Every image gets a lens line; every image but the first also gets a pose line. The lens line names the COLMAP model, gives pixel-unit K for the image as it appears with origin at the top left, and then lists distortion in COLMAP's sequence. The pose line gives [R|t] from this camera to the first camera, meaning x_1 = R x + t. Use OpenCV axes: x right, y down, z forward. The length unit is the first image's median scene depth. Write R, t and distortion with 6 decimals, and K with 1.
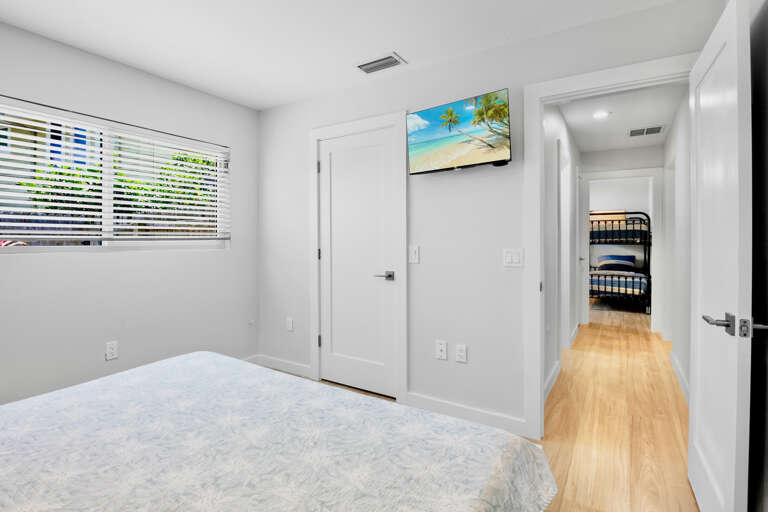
lens RADIAL K [[379.1, 0, 384.0], [0, 379.1, 244.2], [0, 0, 1]] dist [-0.012213, -0.000848]
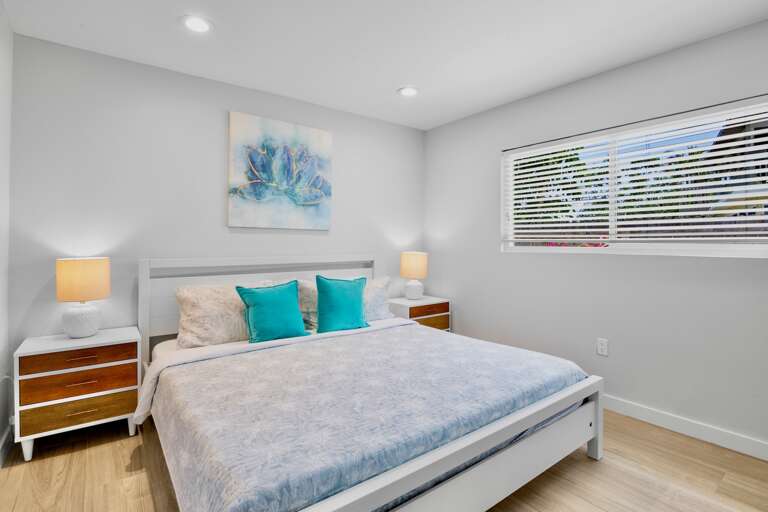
lens RADIAL K [[379.1, 0, 384.0], [0, 379.1, 244.2], [0, 0, 1]] dist [-0.012213, -0.000848]
pose [[-0.350980, 0.006772, -0.936358, 0.870449], [-0.008512, 0.999909, 0.010422, -0.020004], [0.936344, 0.011629, -0.350891, 1.397640]]
